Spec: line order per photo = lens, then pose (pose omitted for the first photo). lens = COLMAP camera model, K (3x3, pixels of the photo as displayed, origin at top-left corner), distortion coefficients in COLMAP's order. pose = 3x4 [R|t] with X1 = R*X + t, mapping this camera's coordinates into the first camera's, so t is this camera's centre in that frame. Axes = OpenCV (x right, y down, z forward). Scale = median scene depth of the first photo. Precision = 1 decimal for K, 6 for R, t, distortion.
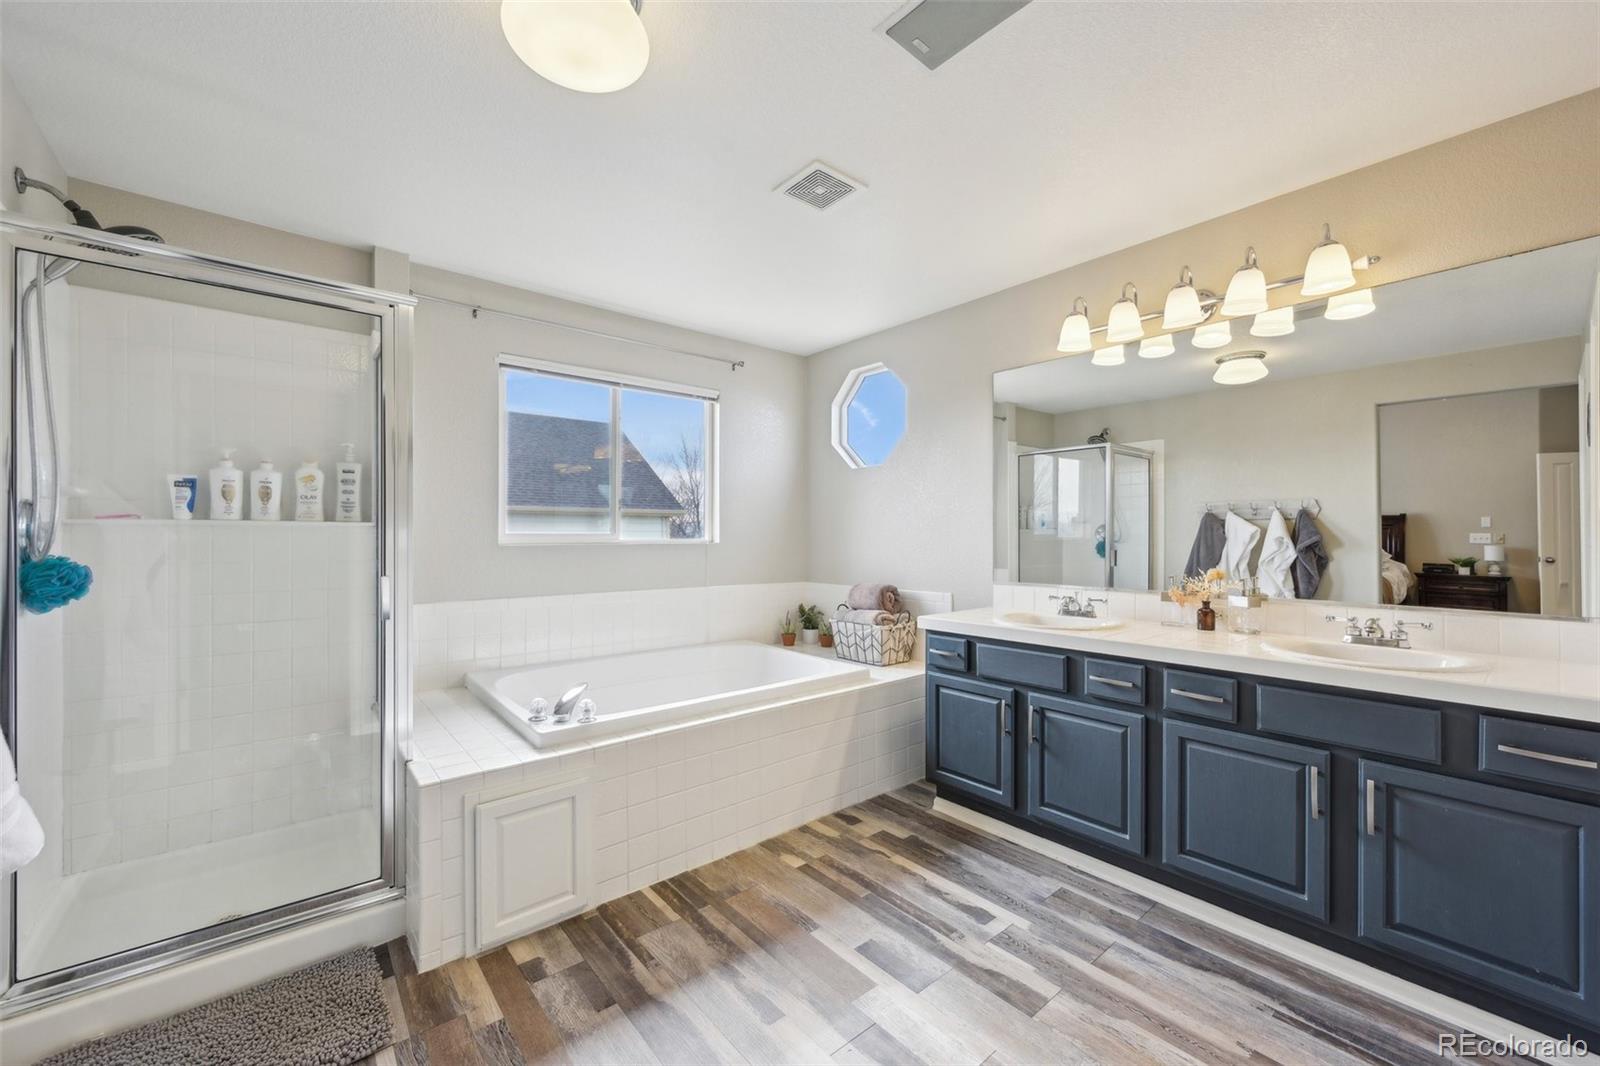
lens RADIAL K [[629.9, 0, 796.5], [0, 629.9, 533.9], [0, 0, 1]] dist [-0.004039, 0.000705]
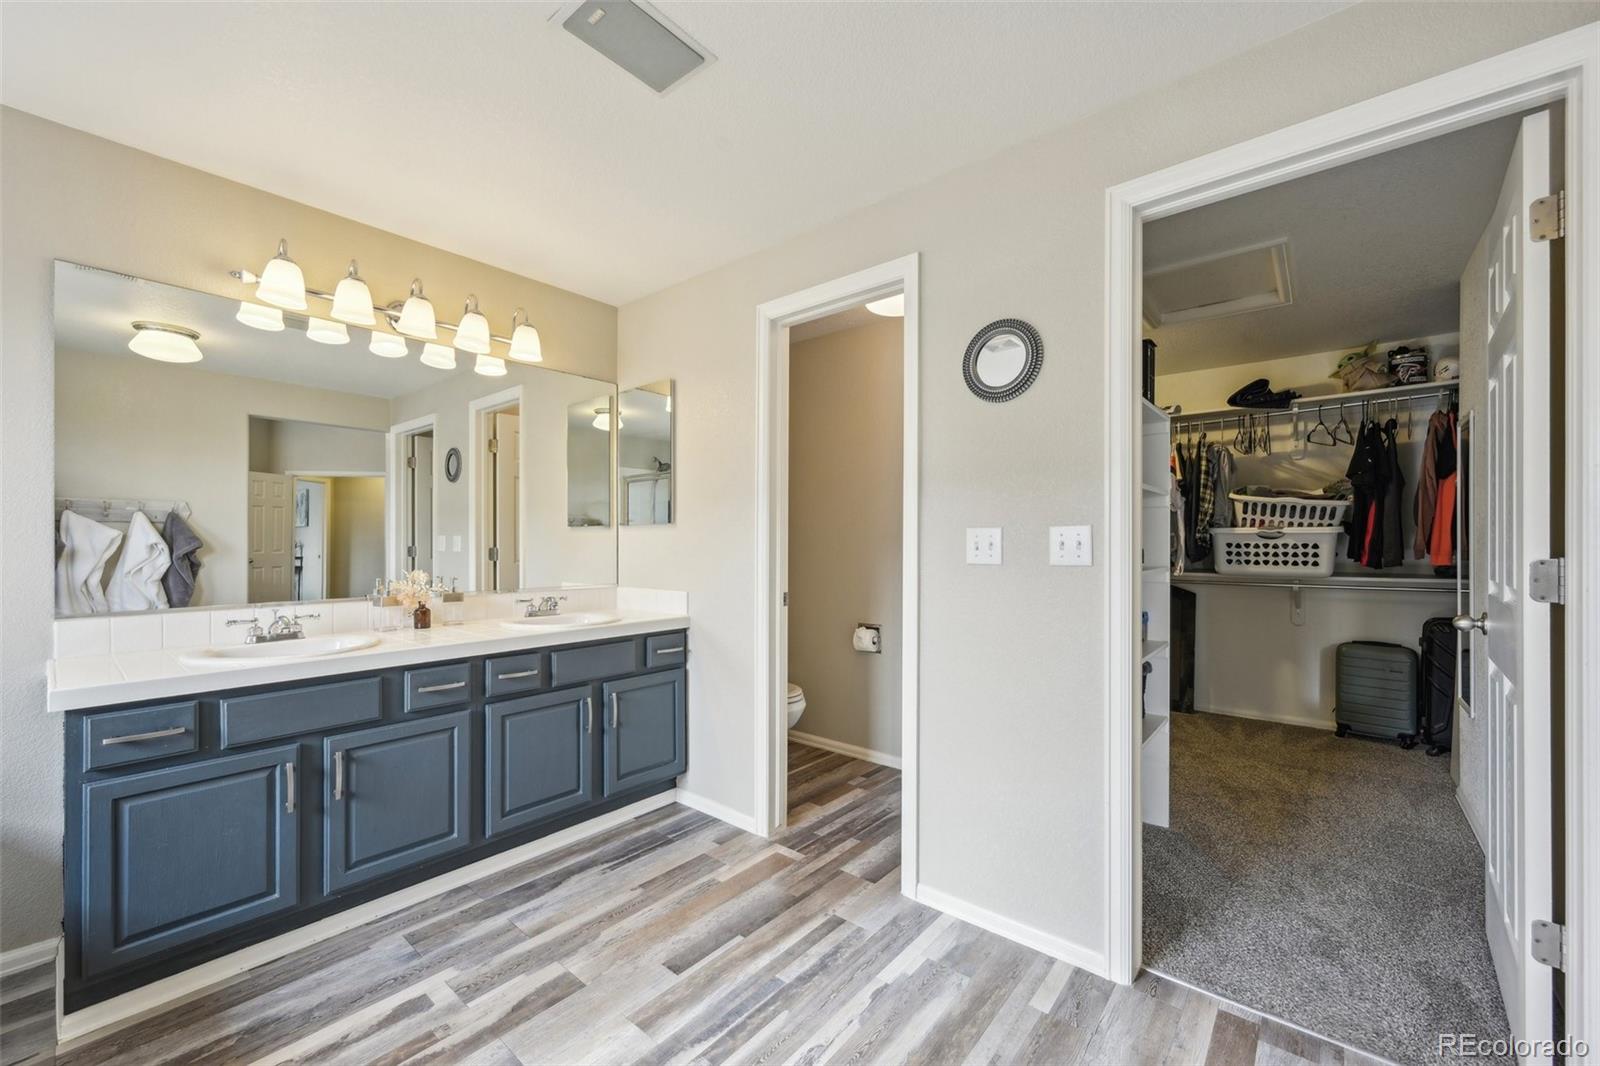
lens RADIAL K [[629.9, 0, 795.7], [0, 629.9, 540.7], [0, 0, 1]] dist [-0.004039, 0.000705]
pose [[-0.169100, 0.001687, 0.985597, -0.450578], [-0.001165, 0.999997, -0.001911, 0.005020], [-0.985598, -0.001471, -0.169098, 0.498804]]
